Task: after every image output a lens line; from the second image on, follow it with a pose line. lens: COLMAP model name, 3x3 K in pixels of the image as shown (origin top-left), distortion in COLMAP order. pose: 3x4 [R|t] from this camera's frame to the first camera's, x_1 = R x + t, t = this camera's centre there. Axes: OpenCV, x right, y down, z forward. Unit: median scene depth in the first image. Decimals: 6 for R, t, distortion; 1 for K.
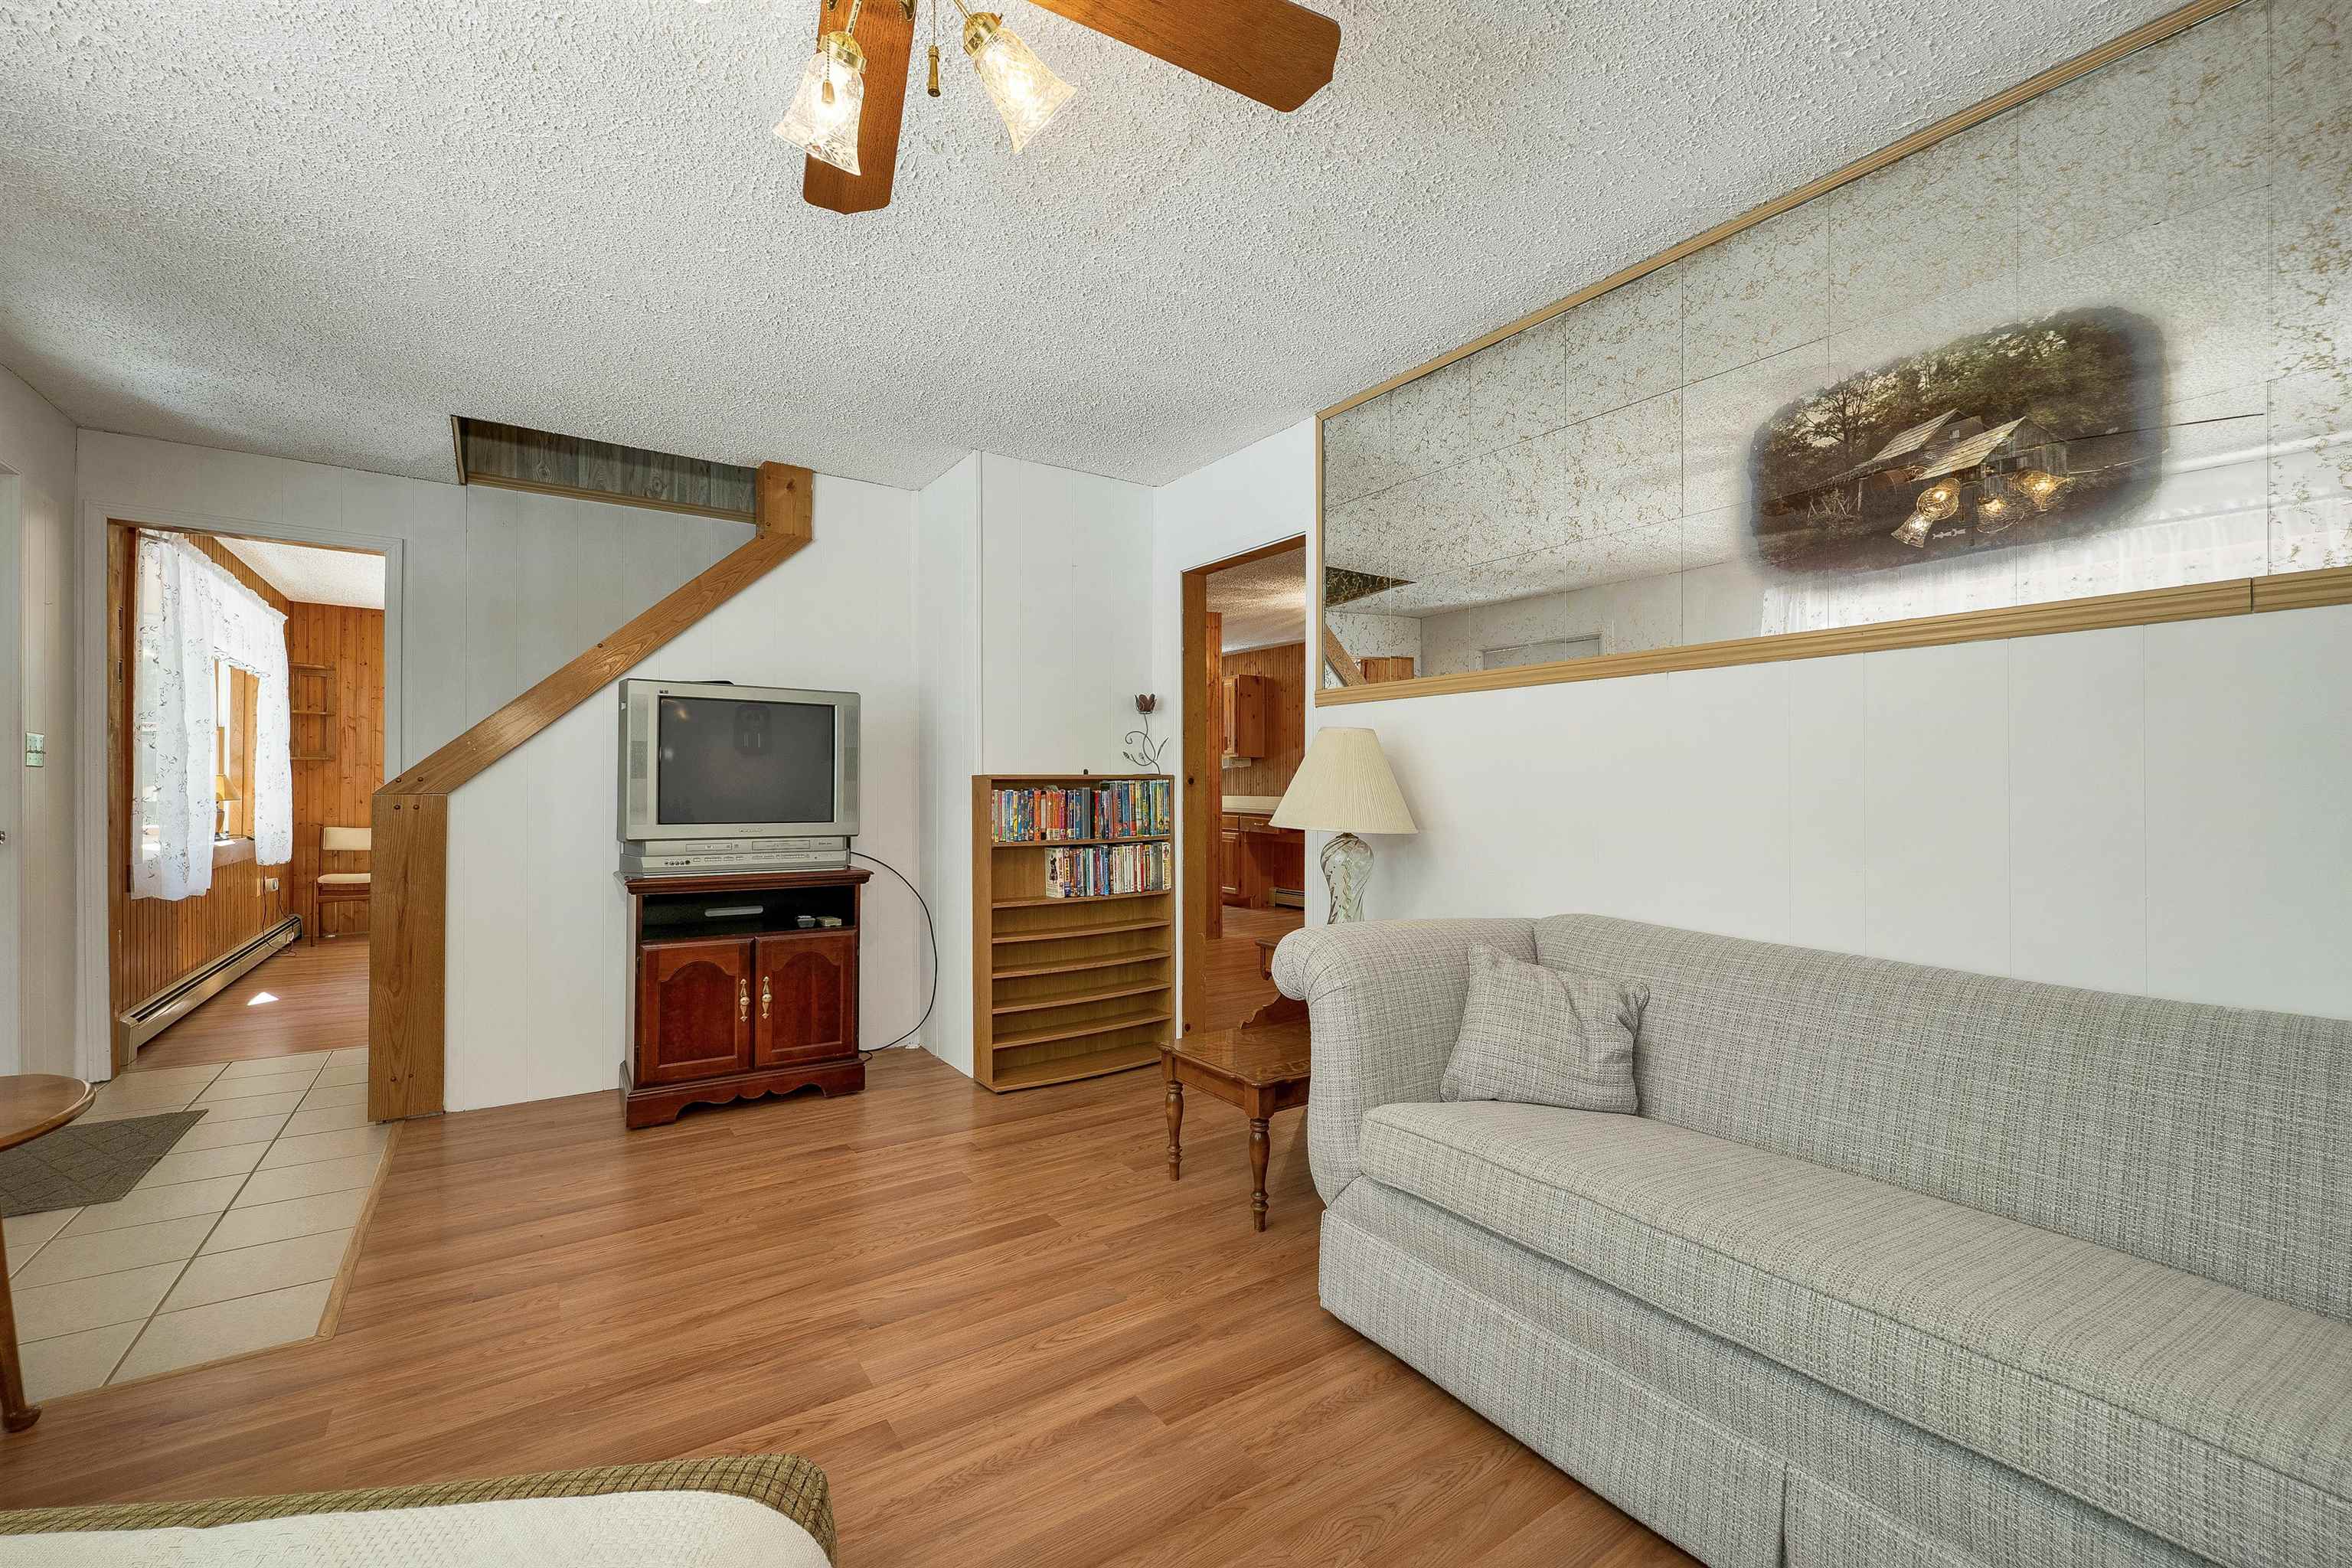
lens RADIAL K [[971.9, 0, 1192.3], [0, 971.9, 791.0], [0, 0, 1]] dist [0.001685, -0.000009]
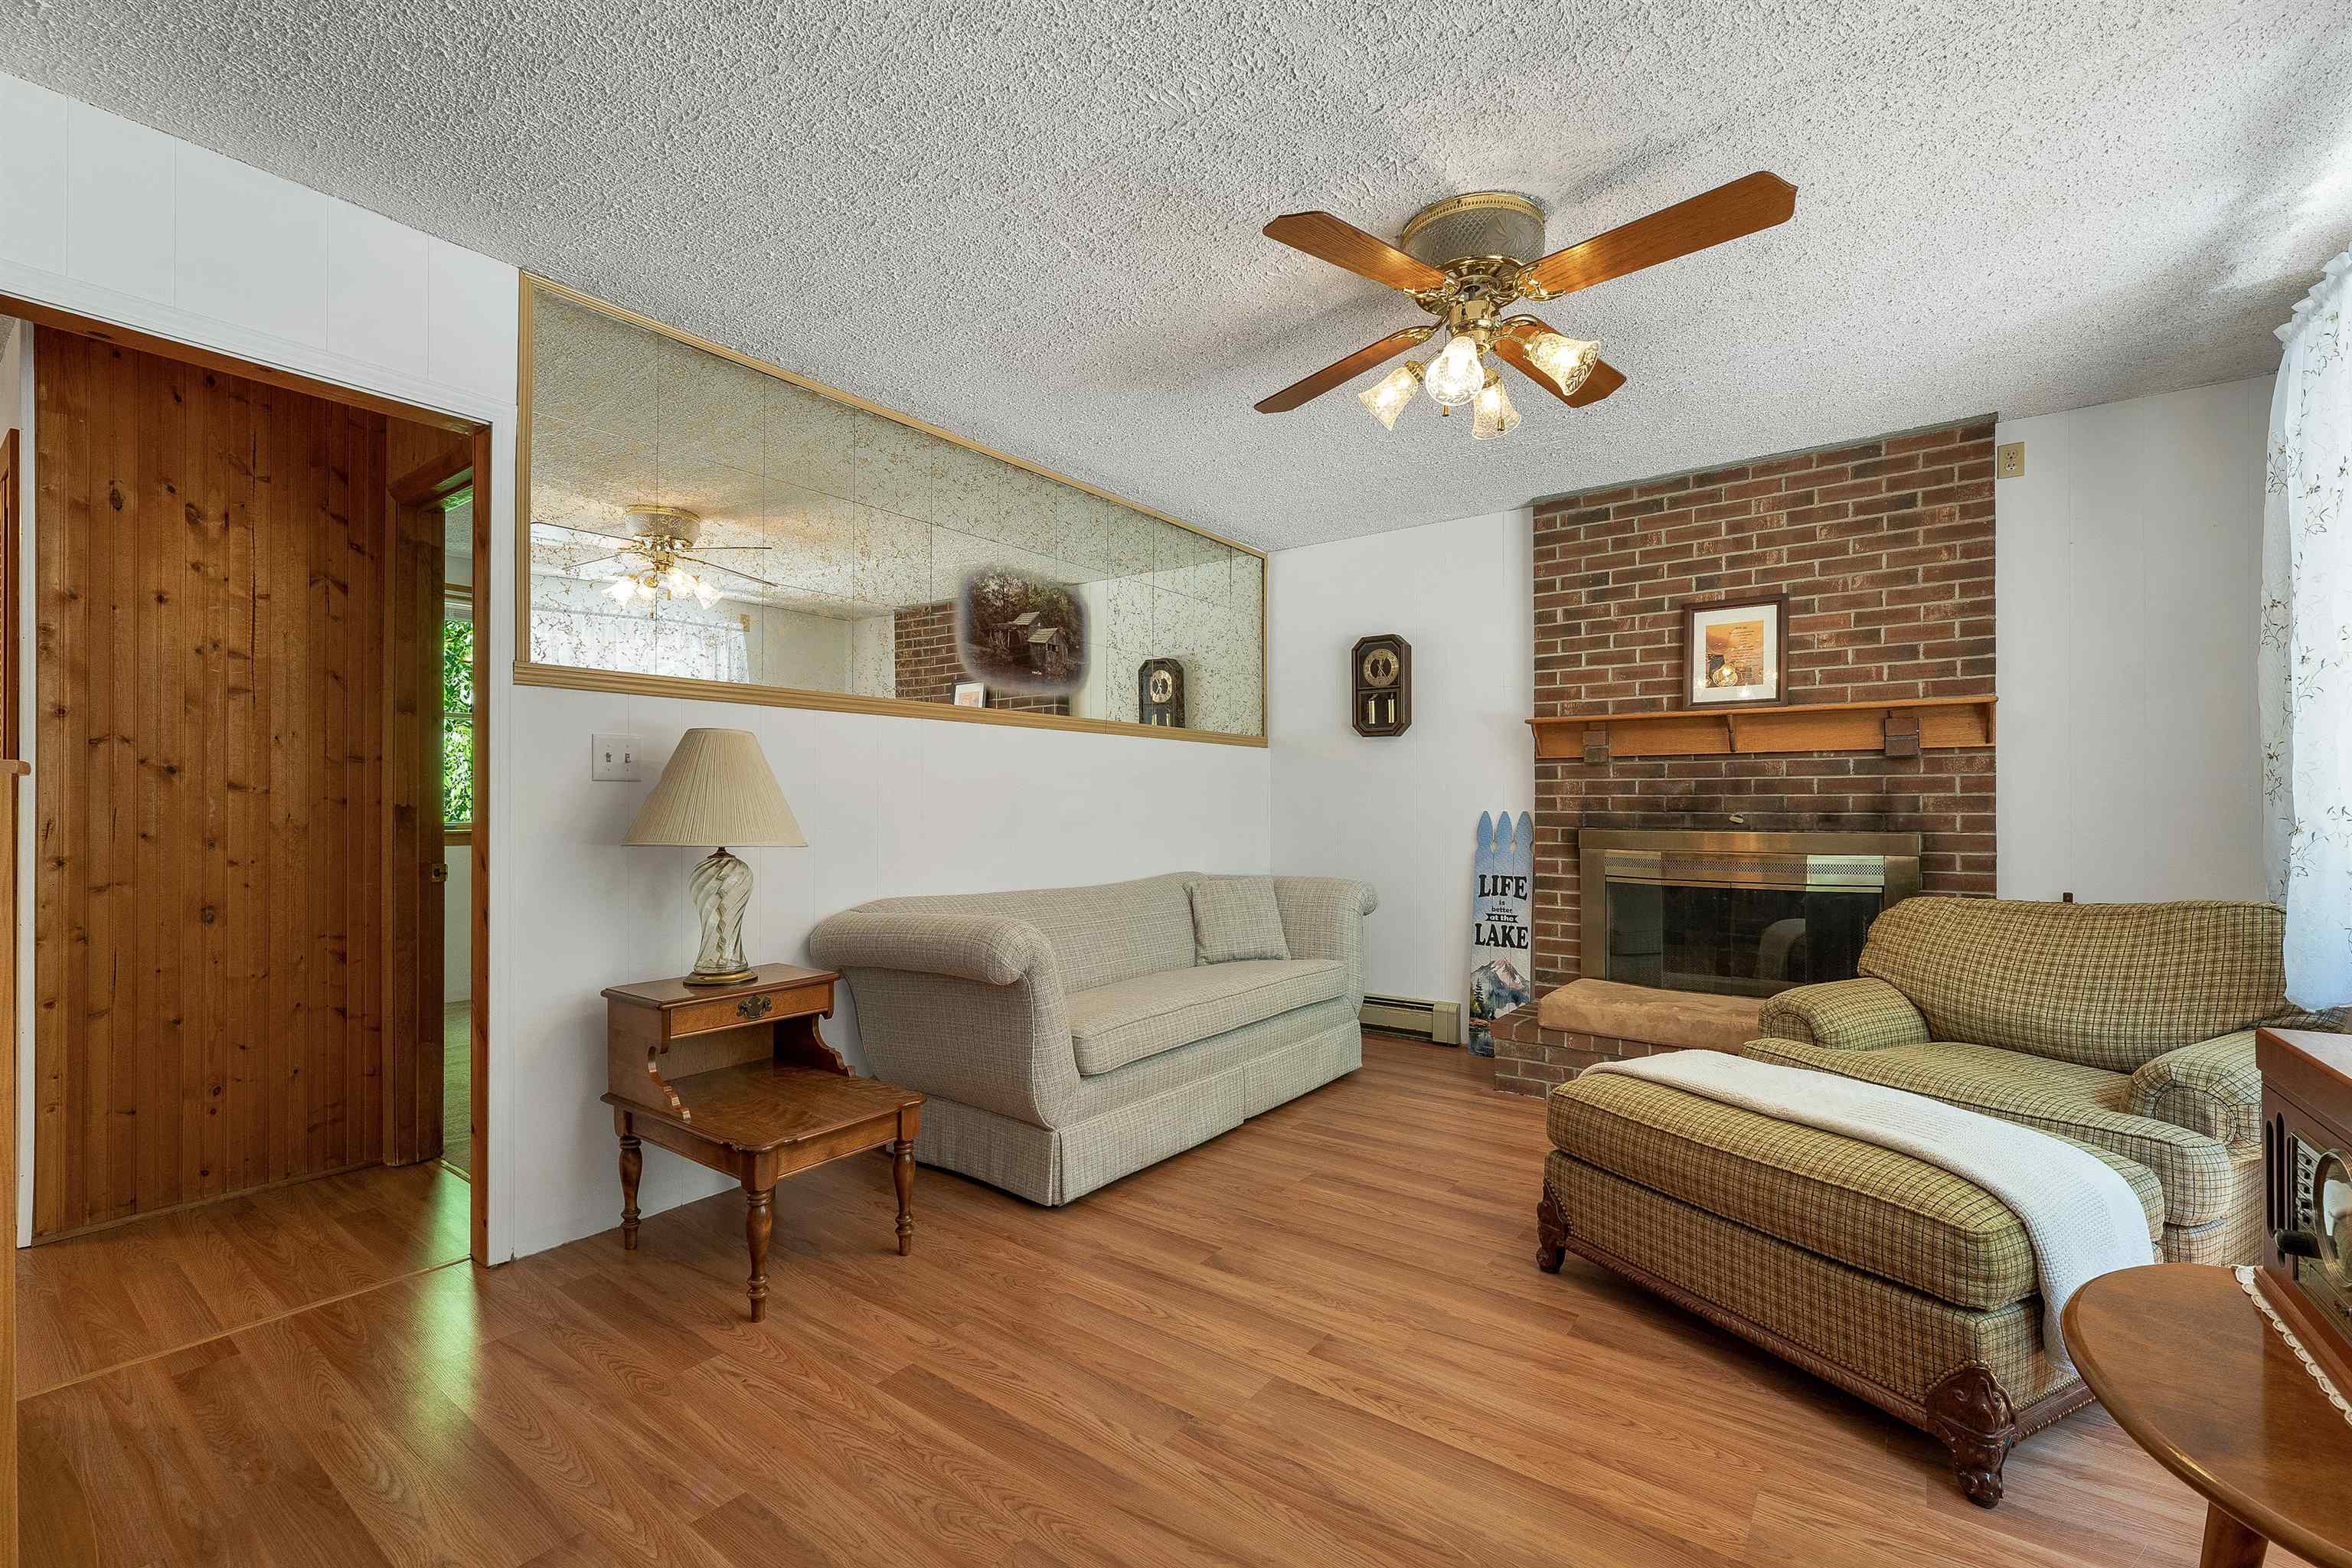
lens RADIAL K [[971.9, 0, 1185.8], [0, 971.9, 796.6], [0, 0, 1]] dist [0.001685, -0.000009]
pose [[-0.316106, 0.006386, 0.948702, -1.235420], [-0.003497, 0.999963, -0.007897, 0.003568], [-0.948717, -0.005814, -0.316072, 1.367733]]
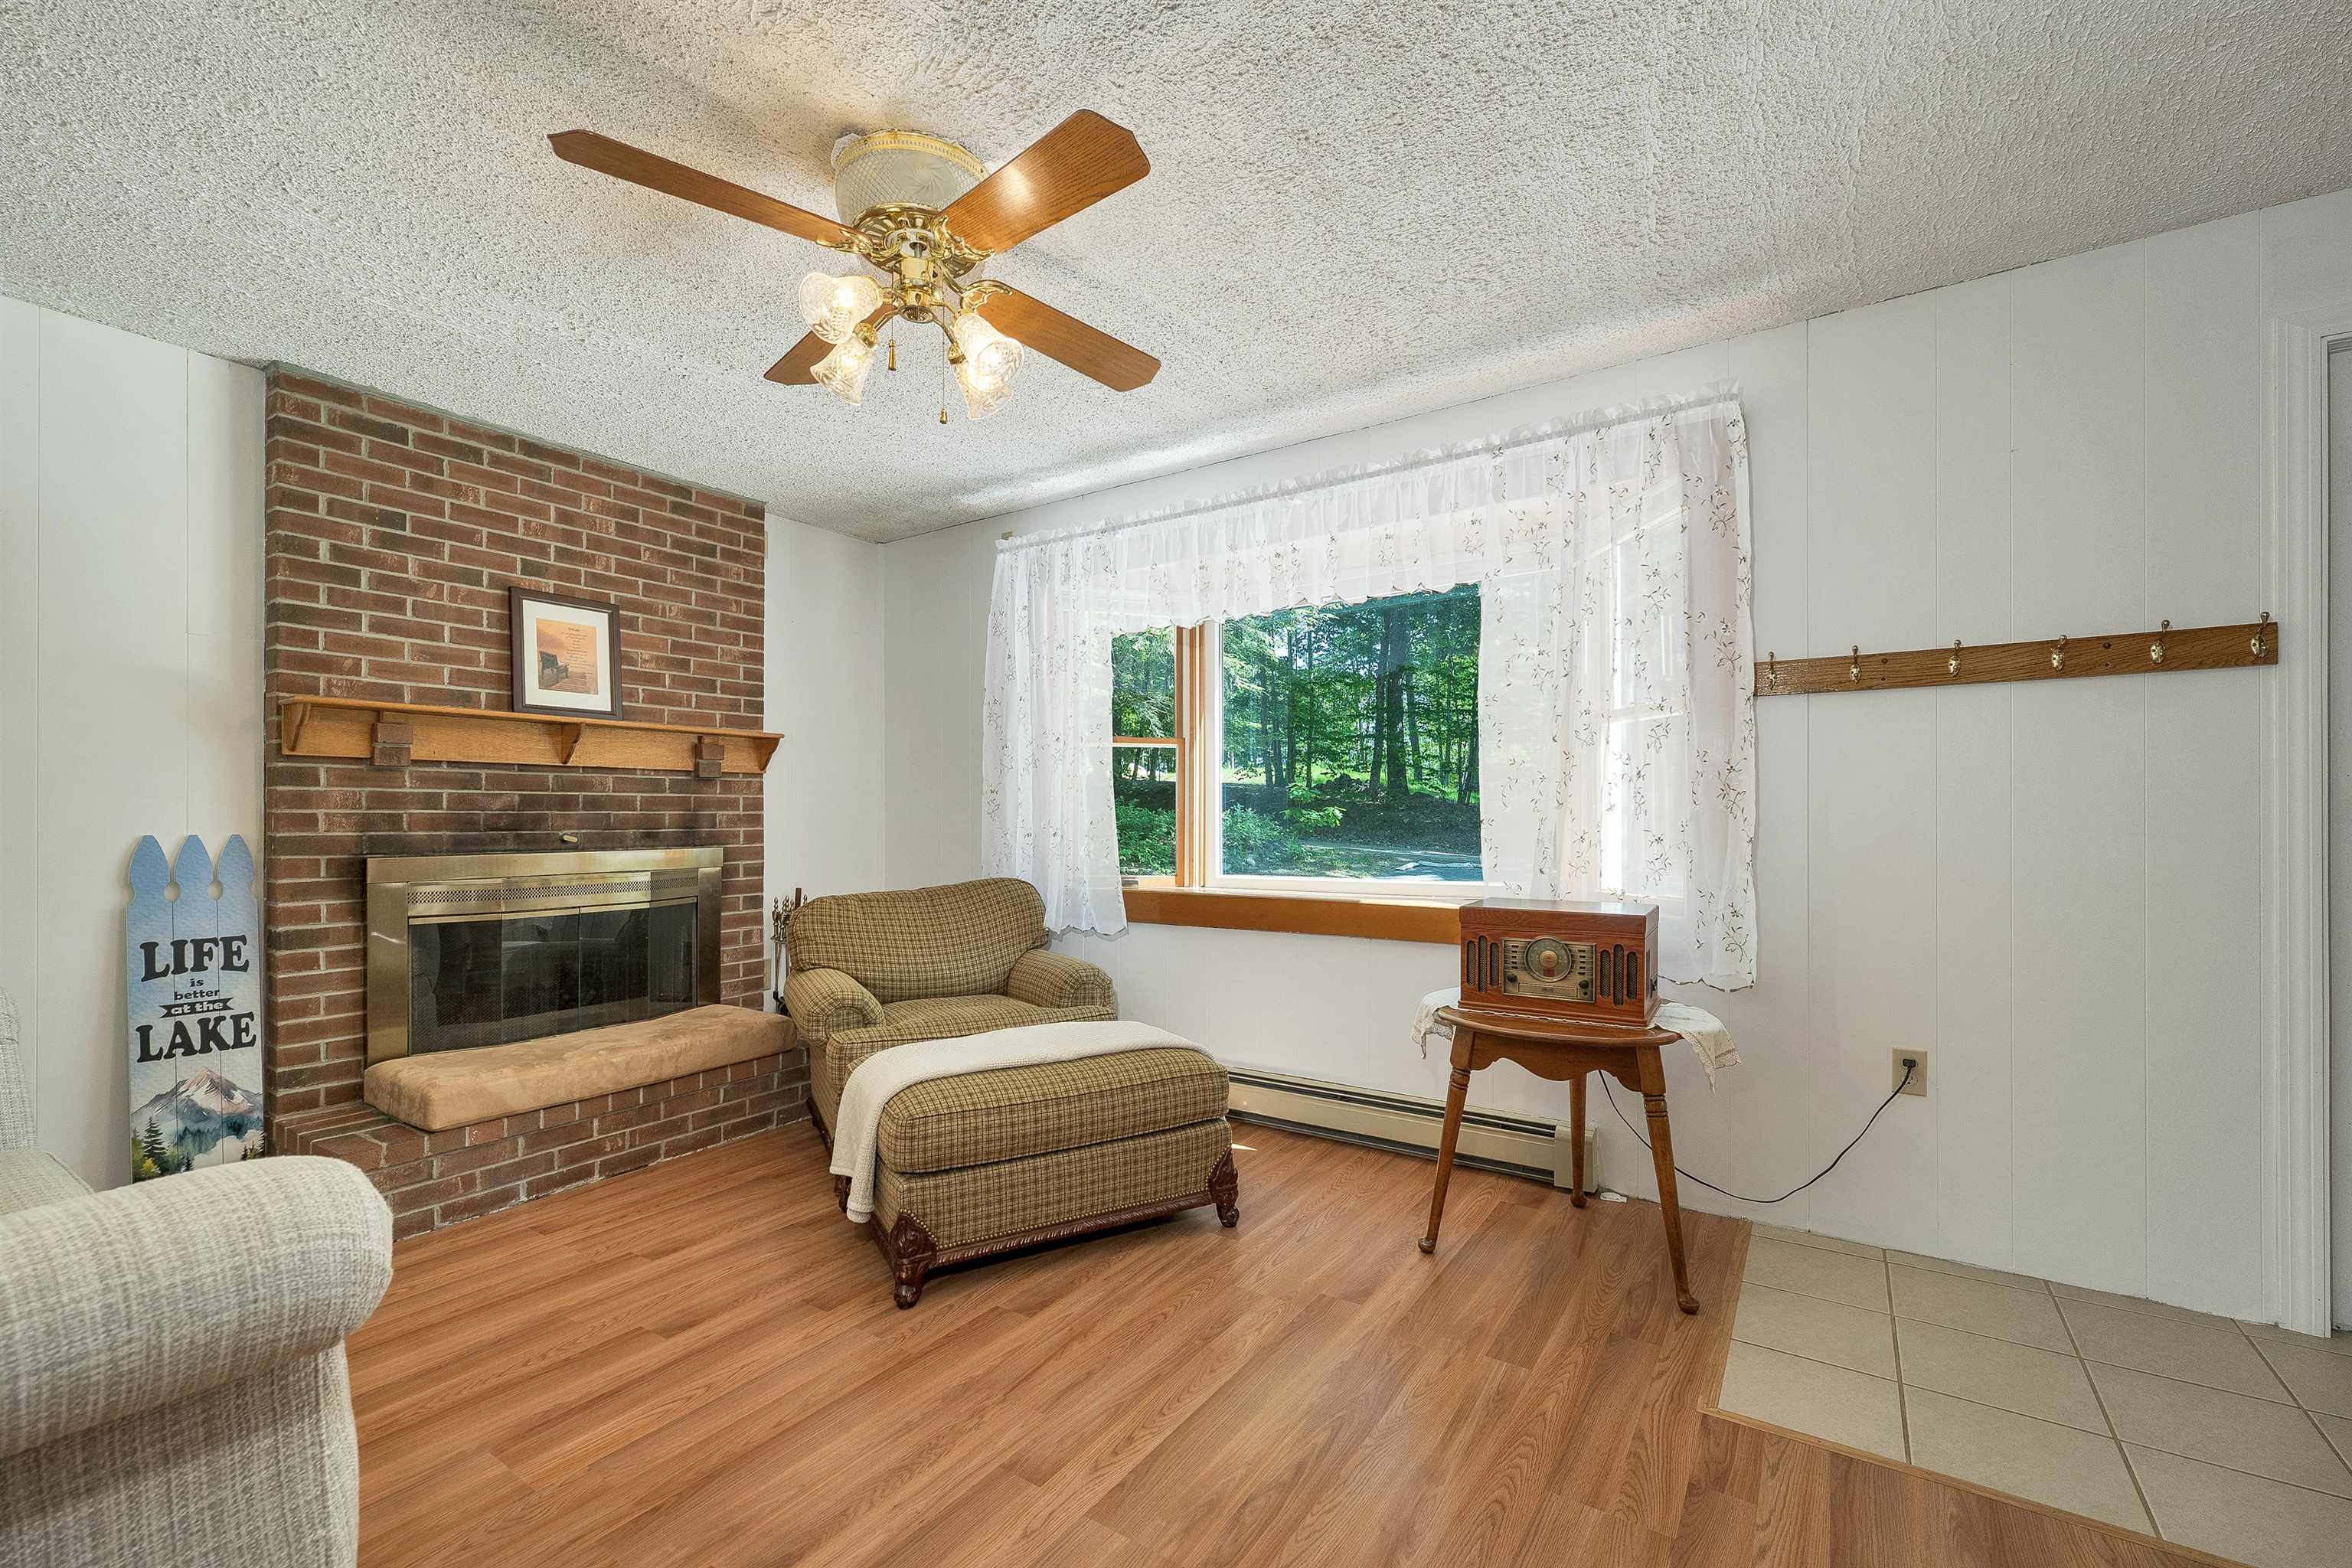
lens RADIAL K [[971.9, 0, 1158.5], [0, 971.9, 813.6], [0, 0, 1]] dist [0.001685, -0.000009]
pose [[-0.941475, 0.001373, -0.337081, -0.097890], [0.004469, 0.999955, -0.008410, 0.004687], [0.337054, -0.009424, -0.941438, 1.760981]]
